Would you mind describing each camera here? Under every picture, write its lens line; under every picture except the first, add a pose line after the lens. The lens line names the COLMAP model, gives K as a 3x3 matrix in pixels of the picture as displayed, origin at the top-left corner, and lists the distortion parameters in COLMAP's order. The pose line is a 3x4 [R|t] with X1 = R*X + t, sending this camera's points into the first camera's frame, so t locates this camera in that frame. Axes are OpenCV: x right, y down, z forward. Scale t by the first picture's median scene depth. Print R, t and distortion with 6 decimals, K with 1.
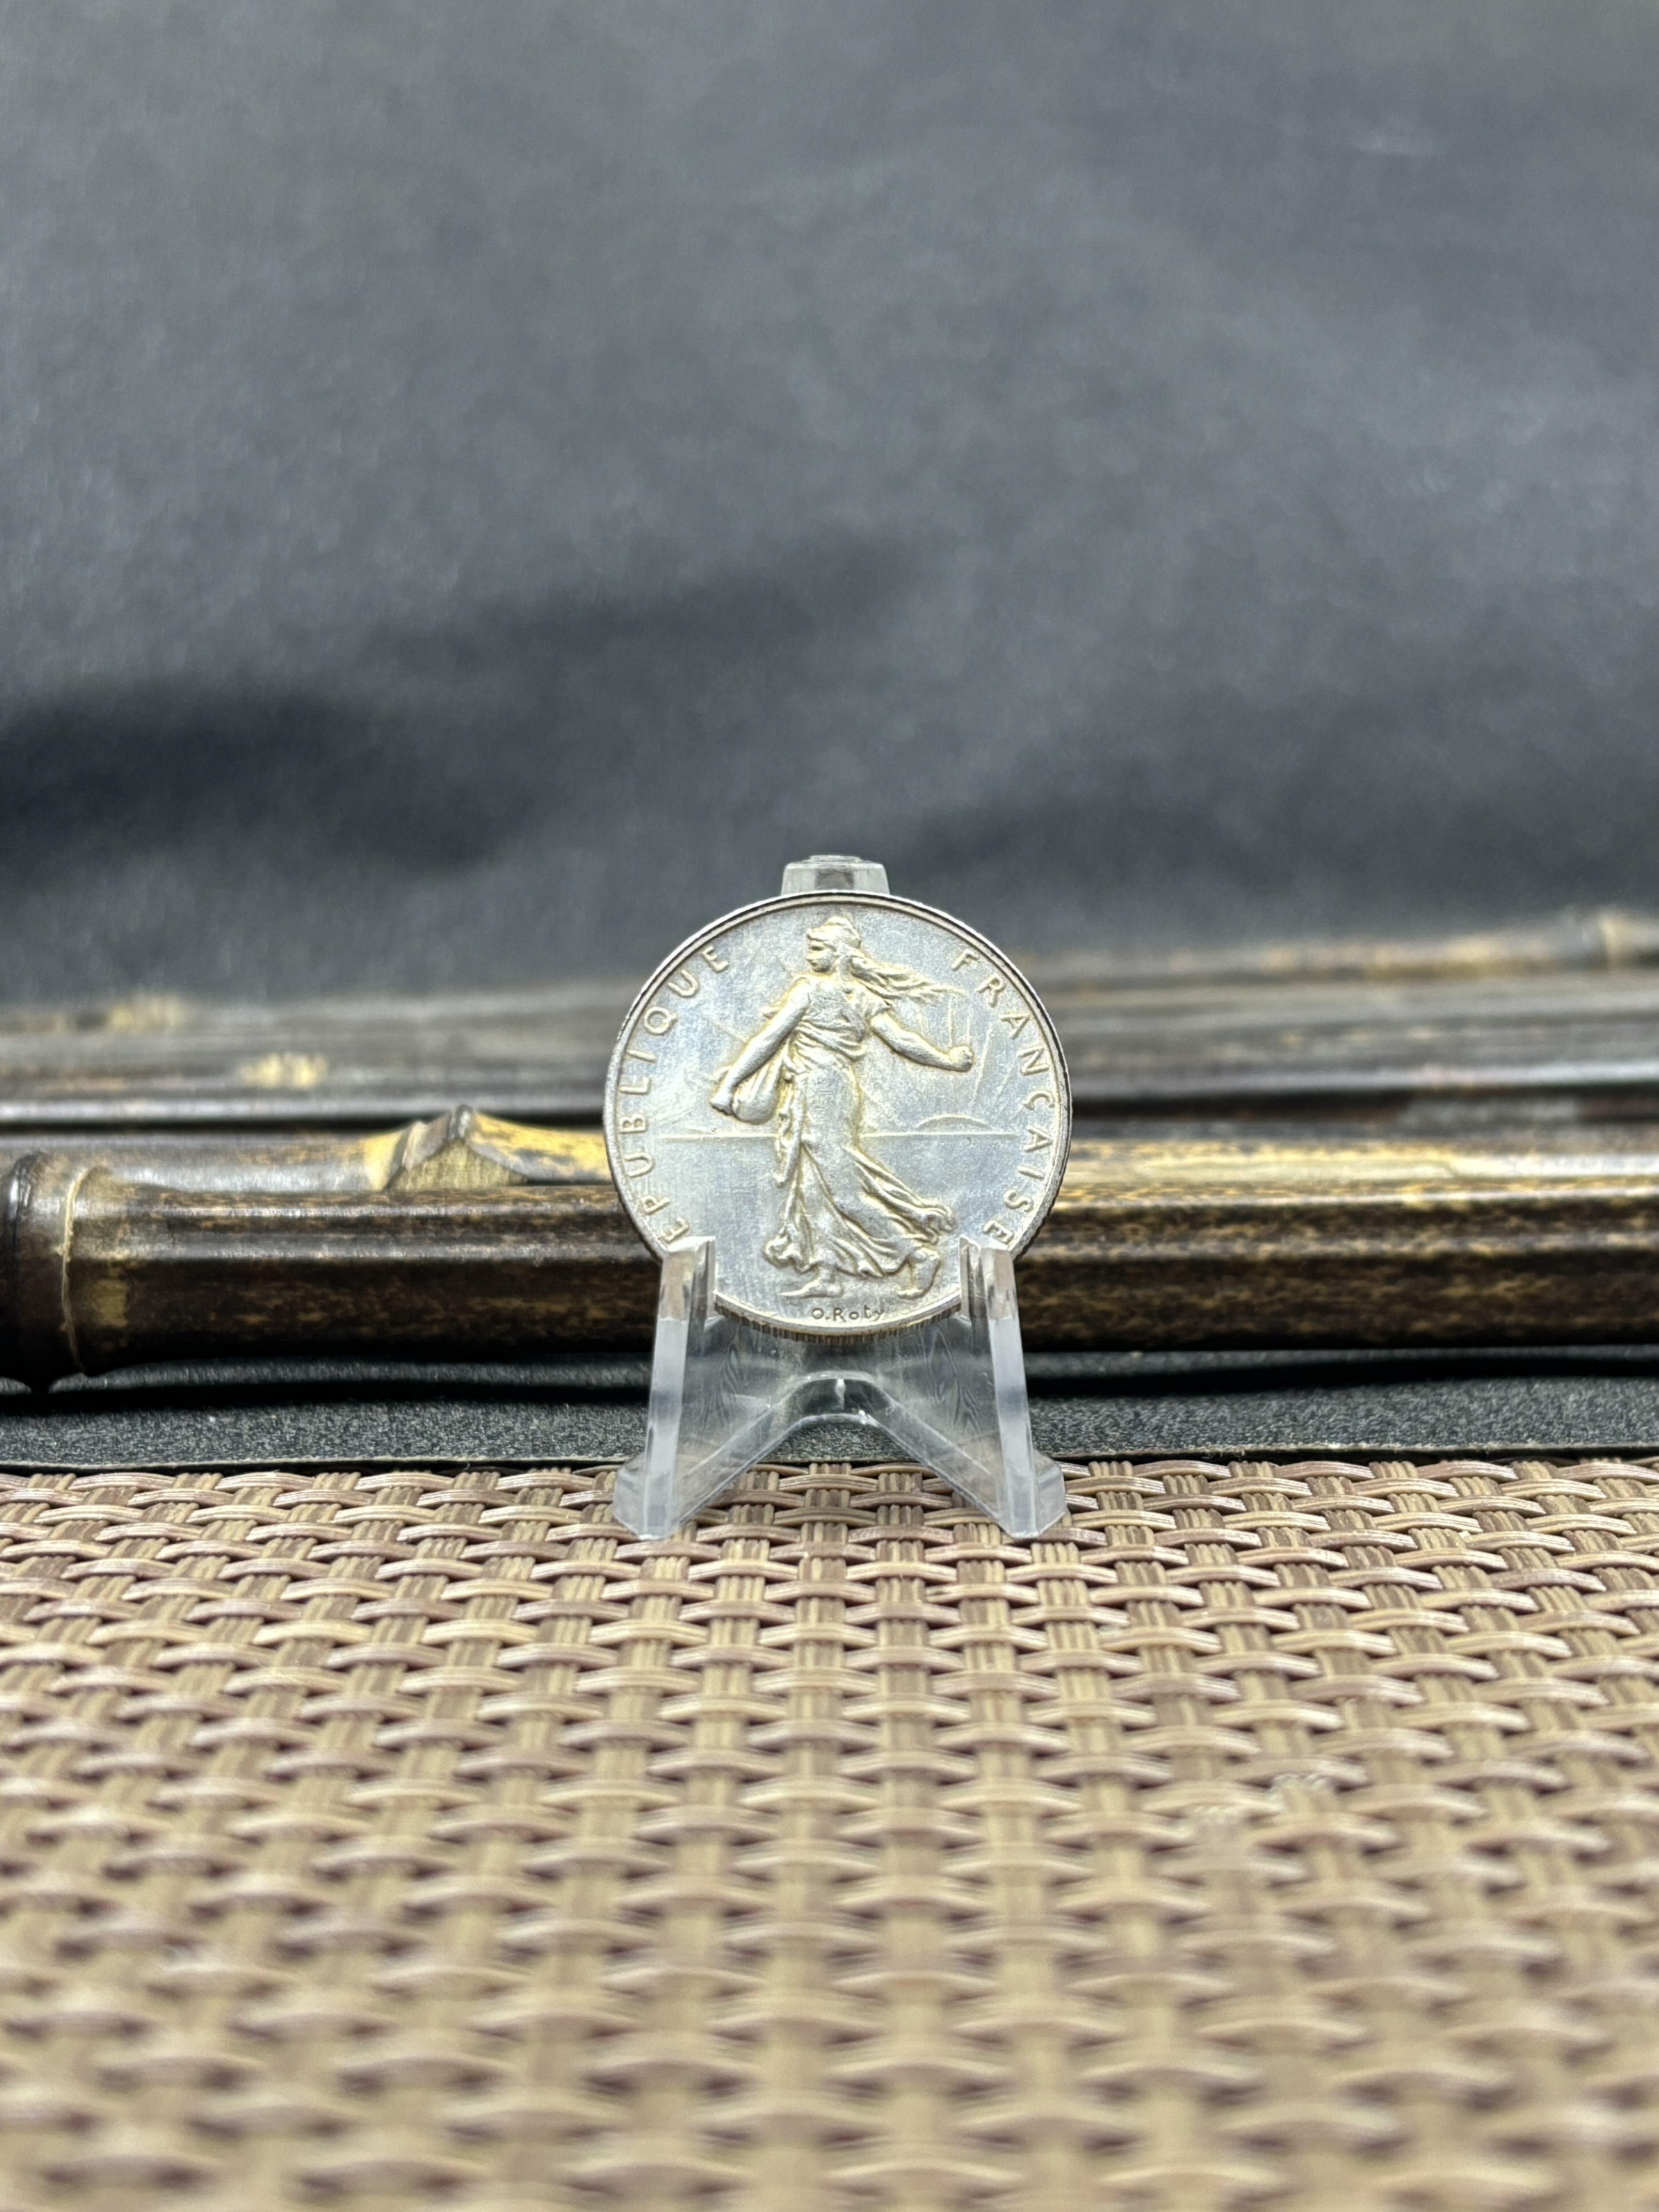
lens RADIAL K [[4298.5, 0, 828.4], [0, 4298.5, 1102.5], [0, 0, 1]] dist [0.010787, 0.000000]
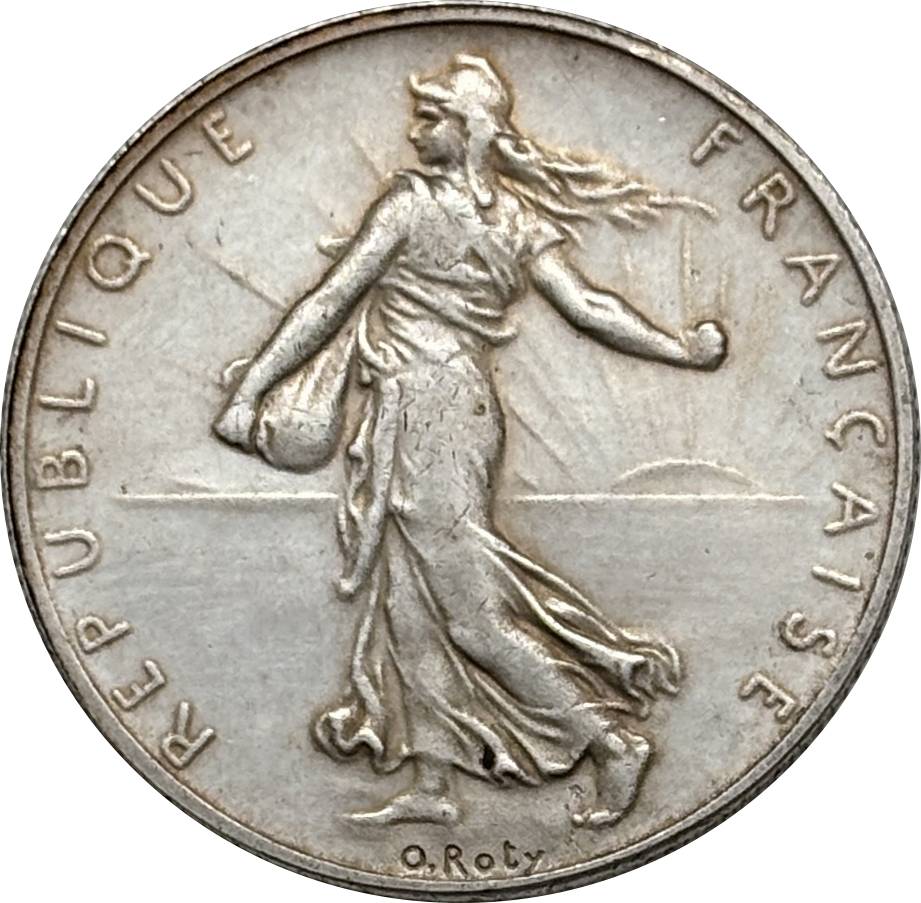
lens RADIAL K [[1464.7, 0, 457.6], [0, 1464.7, 451.4], [0, 0, 1]] dist [0.068186, 0.000000]
pose [[0.999832, 0.018187, 0.002196, 0.001294], [-0.018160, 0.968160, 0.249672, -0.041632], [0.002415, -0.249670, 0.968328, 0.831584]]
